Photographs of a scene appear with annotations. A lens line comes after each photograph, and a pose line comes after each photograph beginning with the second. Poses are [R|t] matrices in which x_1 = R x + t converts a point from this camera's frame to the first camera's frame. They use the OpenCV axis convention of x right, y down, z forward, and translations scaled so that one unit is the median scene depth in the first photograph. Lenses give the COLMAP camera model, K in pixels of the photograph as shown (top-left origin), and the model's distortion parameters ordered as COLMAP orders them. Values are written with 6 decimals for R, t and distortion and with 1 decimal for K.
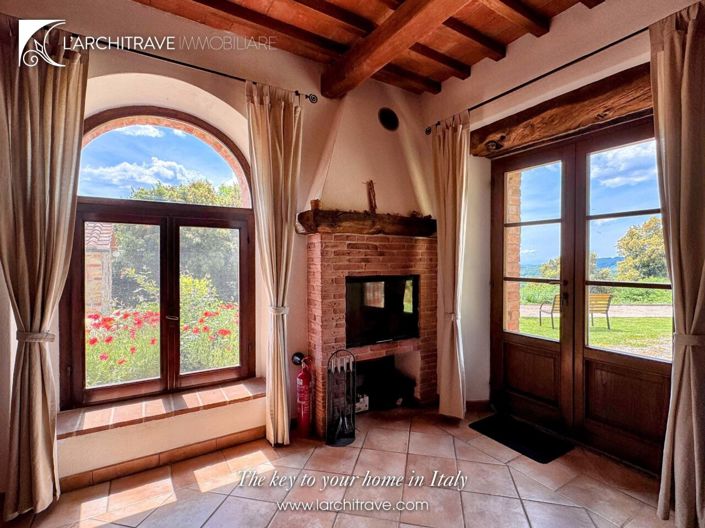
lens RADIAL K [[345.6, 0, 346.2], [0, 345.6, 264.3], [0, 0, 1]] dist [-0.011246, 0.001217]
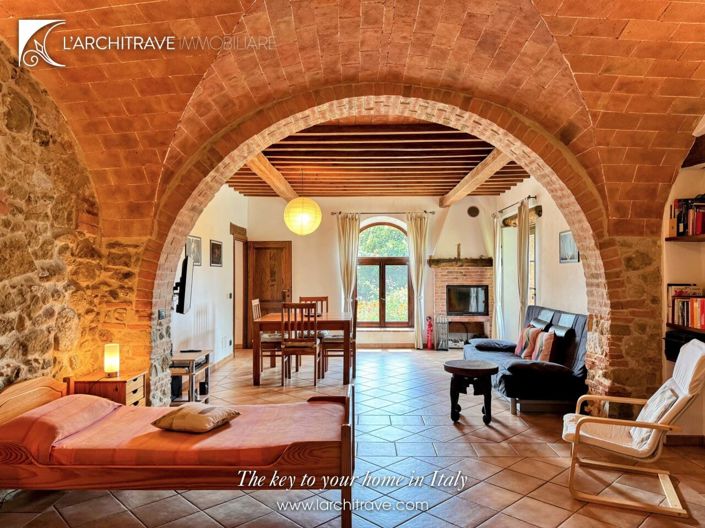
lens RADIAL K [[487.8, 0, 354.1], [0, 487.8, 266.6], [0, 0, 1]] dist [-0.004717, -0.033624]
pose [[0.825522, -0.009302, -0.564293, 1.339643], [-0.004351, 0.999730, -0.022845, -0.012317], [0.564353, 0.021314, 0.825259, -2.090171]]
